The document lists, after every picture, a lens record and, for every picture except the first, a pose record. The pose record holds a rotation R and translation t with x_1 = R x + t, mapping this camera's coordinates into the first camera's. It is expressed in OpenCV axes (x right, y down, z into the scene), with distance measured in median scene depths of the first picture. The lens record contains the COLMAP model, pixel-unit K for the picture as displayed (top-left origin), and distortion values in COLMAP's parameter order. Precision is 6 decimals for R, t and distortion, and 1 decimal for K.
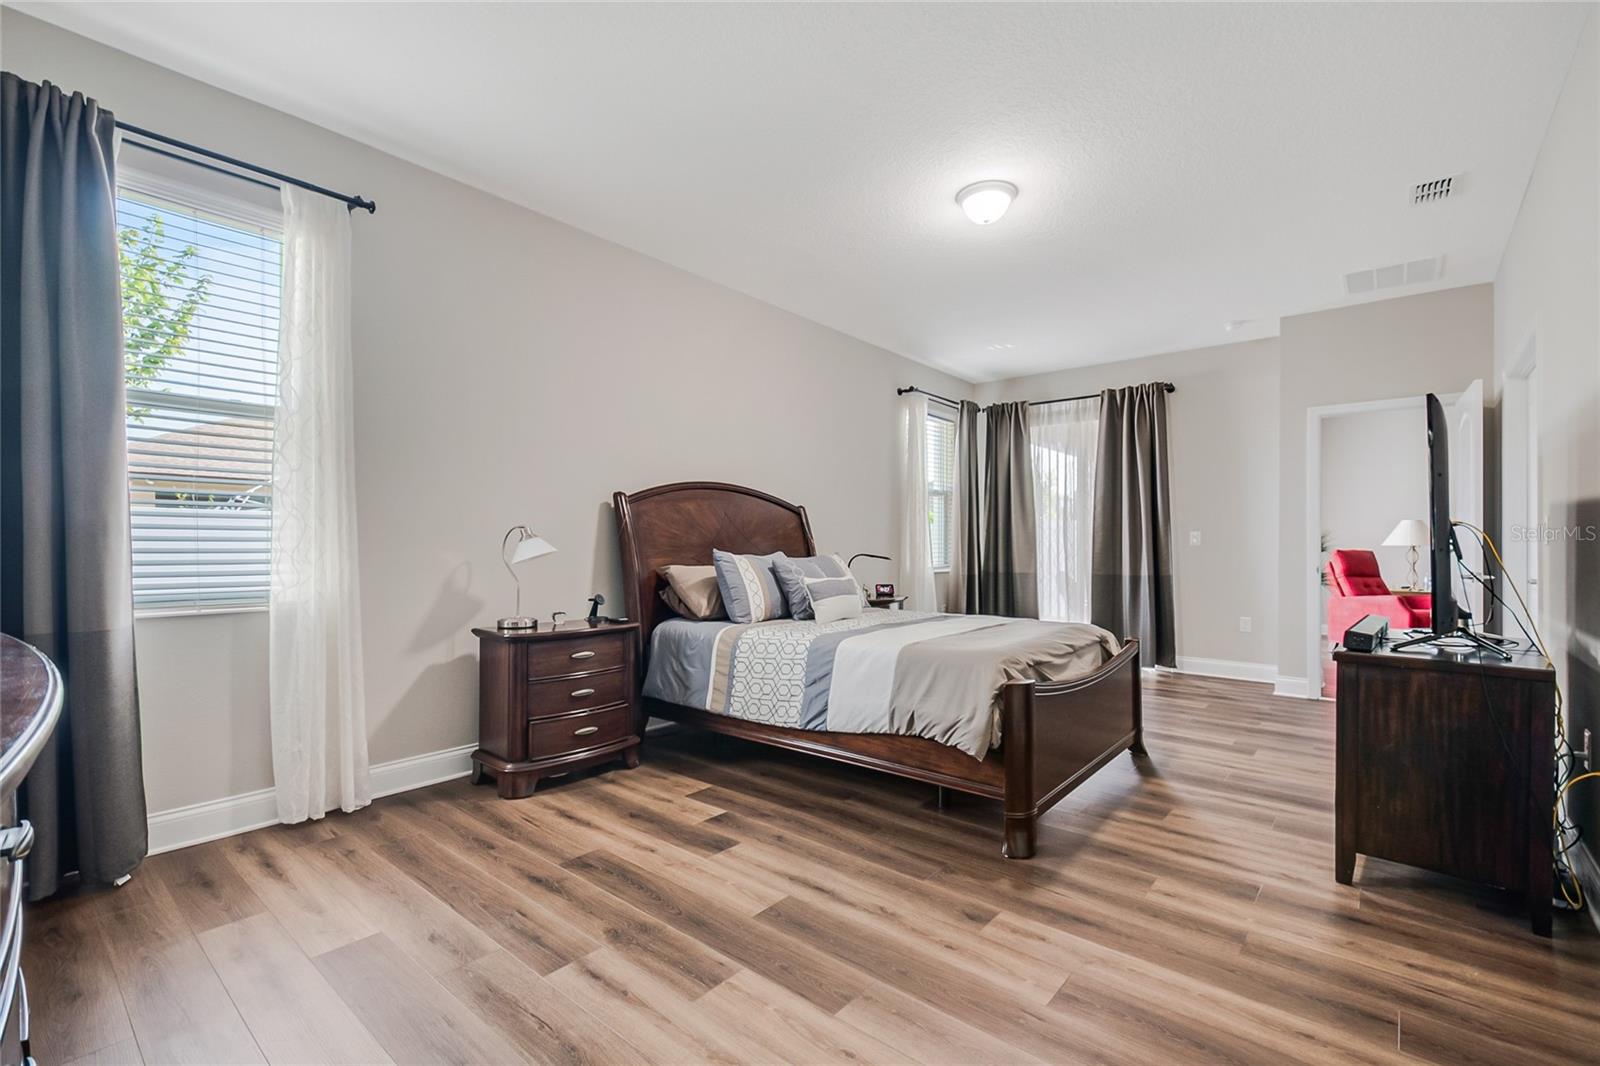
lens RADIAL K [[707.8, 0, 815.3], [0, 707.8, 548.3], [0, 0, 1]] dist [0.016114, -0.001755]
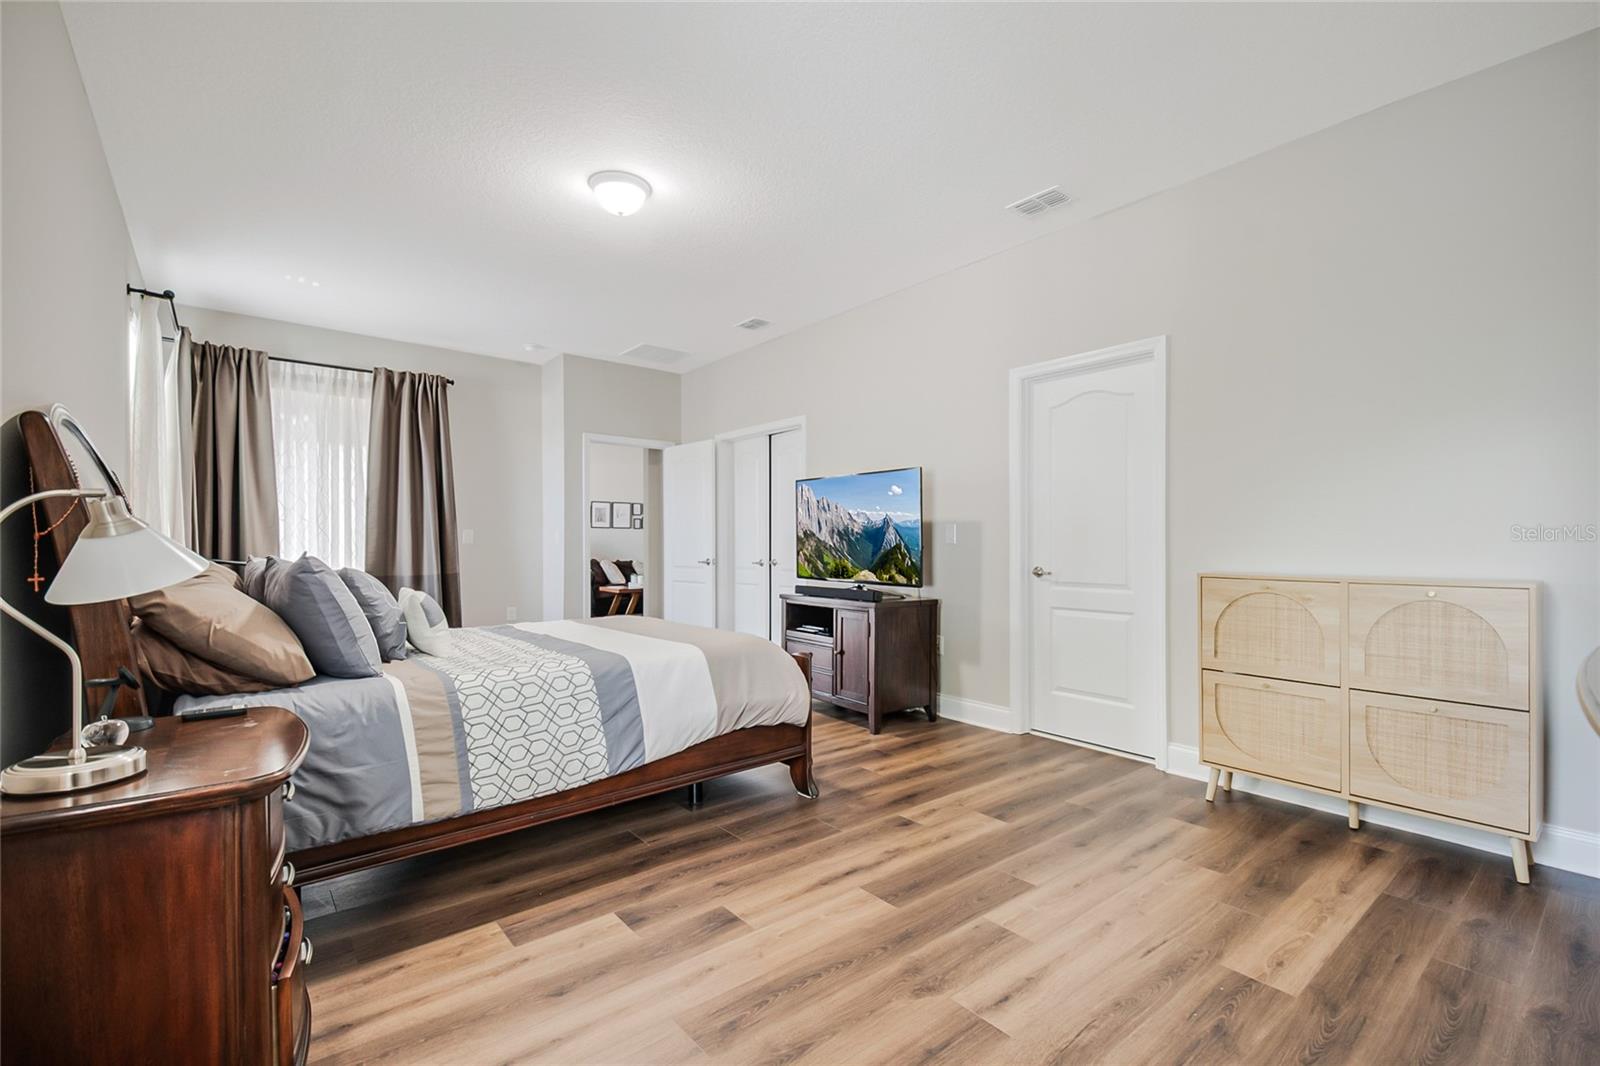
lens RADIAL K [[707.8, 0, 809.4], [0, 707.8, 546.3], [0, 0, 1]] dist [0.016114, -0.001755]
pose [[0.188393, -0.008194, 0.982060, -0.686499], [0.005709, 0.999957, 0.007248, -0.006260], [-0.982077, 0.004241, 0.188431, 0.572951]]
